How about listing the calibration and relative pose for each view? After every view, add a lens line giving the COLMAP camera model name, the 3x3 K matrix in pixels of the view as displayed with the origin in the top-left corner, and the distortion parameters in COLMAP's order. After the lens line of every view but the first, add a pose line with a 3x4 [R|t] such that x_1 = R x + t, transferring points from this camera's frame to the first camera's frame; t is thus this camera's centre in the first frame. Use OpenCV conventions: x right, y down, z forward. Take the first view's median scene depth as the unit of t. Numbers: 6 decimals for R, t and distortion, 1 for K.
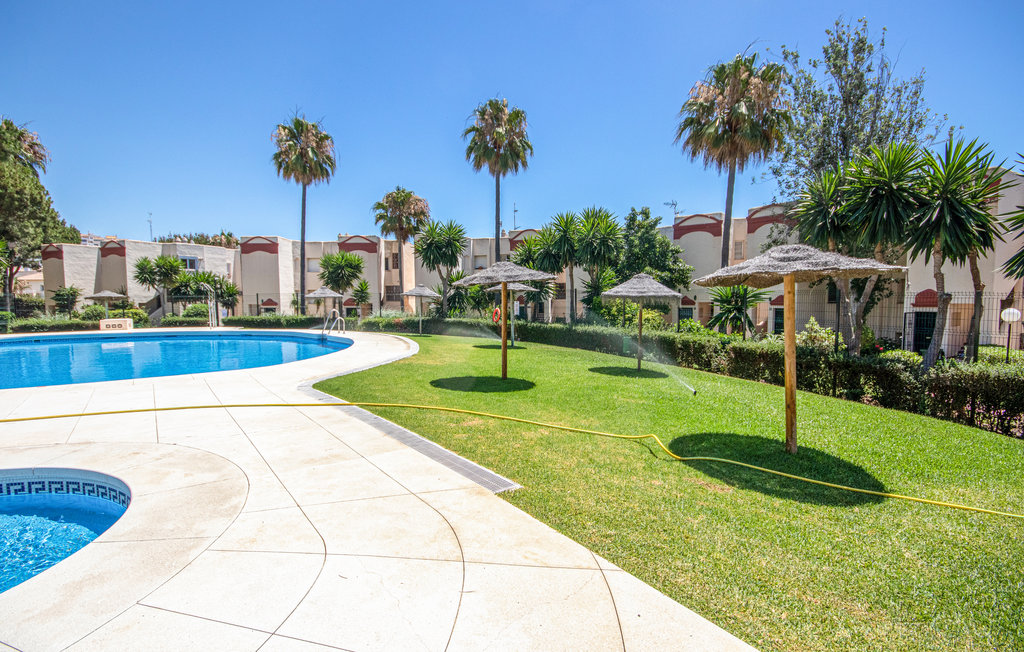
lens RADIAL K [[488.4, 0, 508.3], [0, 488.4, 334.5], [0, 0, 1]] dist [0.000196, -0.005016]
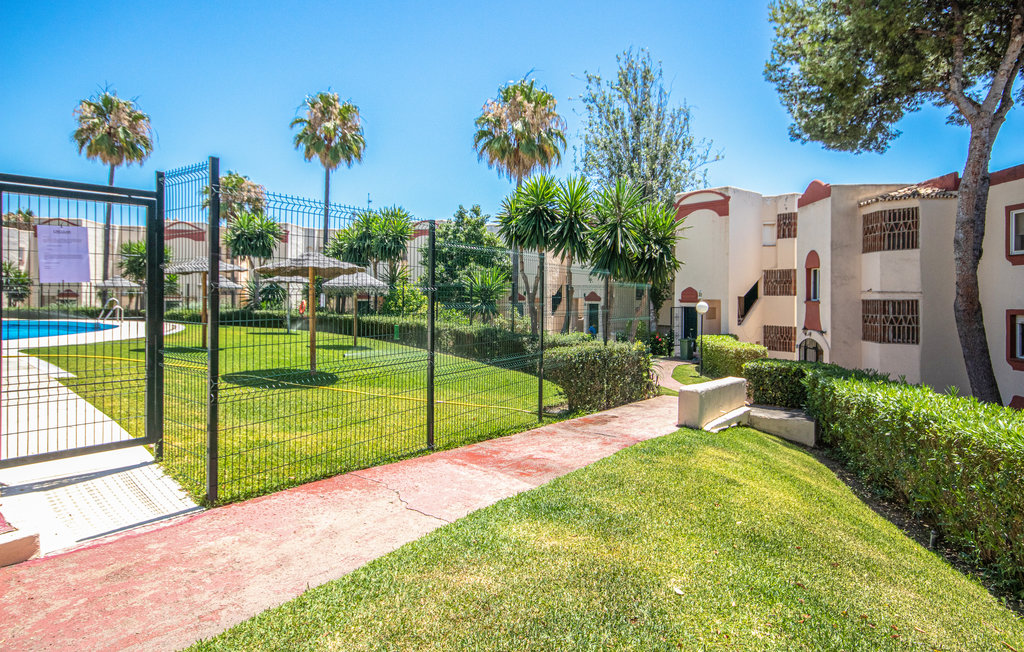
lens RADIAL K [[548.4, 0, 511.4], [0, 548.4, 288.3], [0, 0, 1]] dist [0.002246, 0.000897]
pose [[0.983428, 0.012093, 0.180893, 0.136023], [0.003169, 0.996474, -0.083840, 0.011413], [-0.181269, 0.083024, 0.979923, -0.126517]]
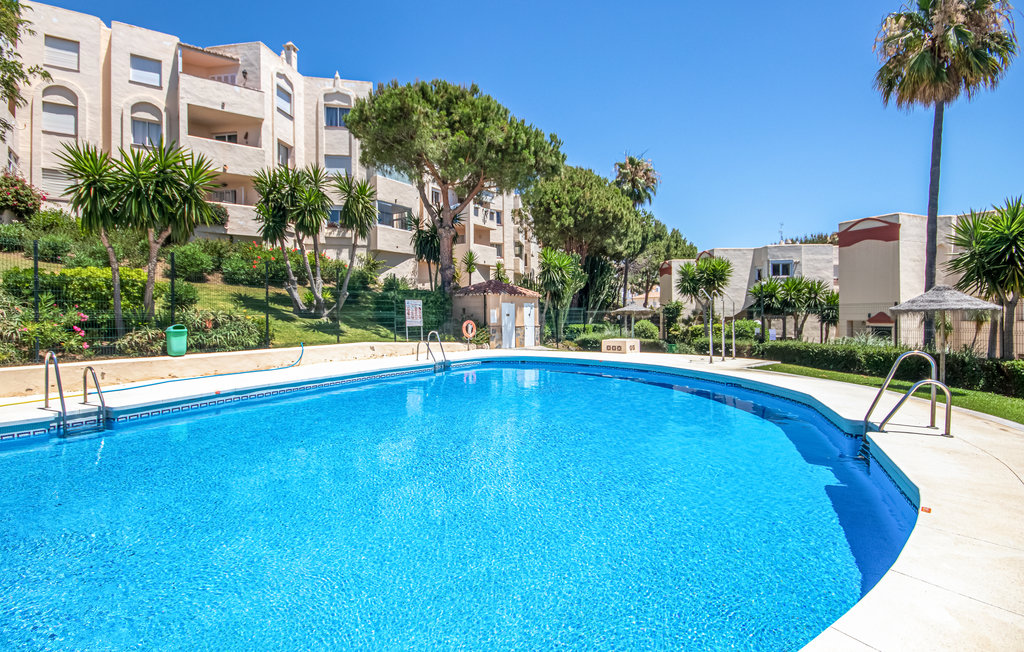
lens RADIAL K [[488.4, 0, 499.1], [0, 488.4, 311.3], [0, 0, 1]] dist [0.000196, -0.005016]
pose [[0.367334, -0.001981, -0.930087, -0.095380], [-0.064745, 0.997517, -0.027695, -0.029614], [0.927833, 0.070392, 0.366294, 0.365500]]
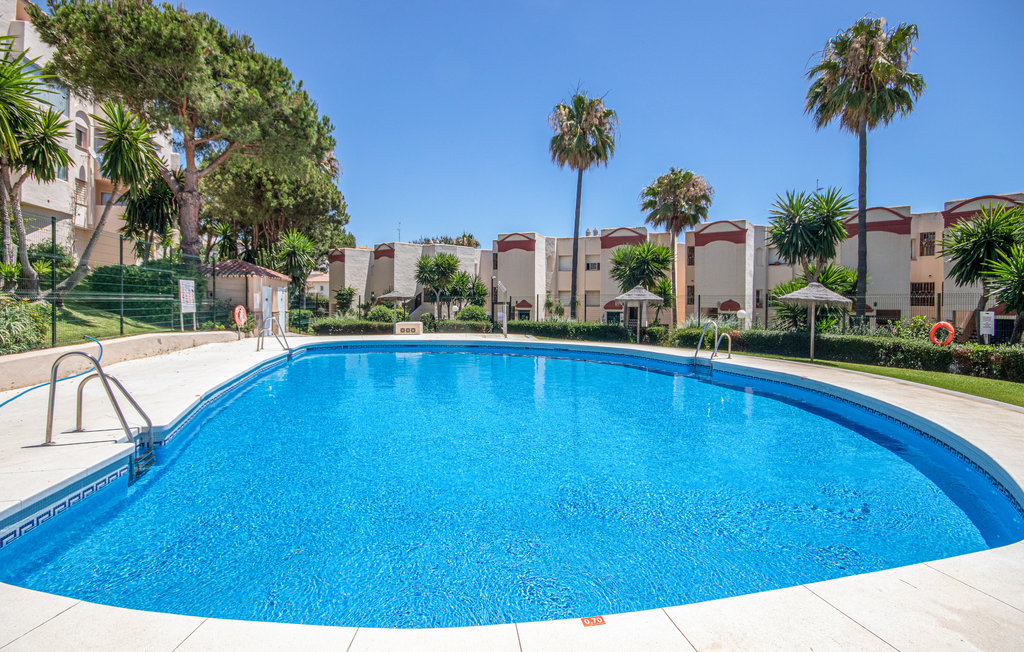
lens RADIAL K [[488.4, 0, 500.6], [0, 488.4, 299.6], [0, 0, 1]] dist [0.000196, -0.005016]
pose [[0.922154, 0.010778, -0.386674, -0.213505], [-0.039312, 0.997047, -0.065961, -0.014651], [0.384821, 0.076027, 0.919855, 0.167671]]
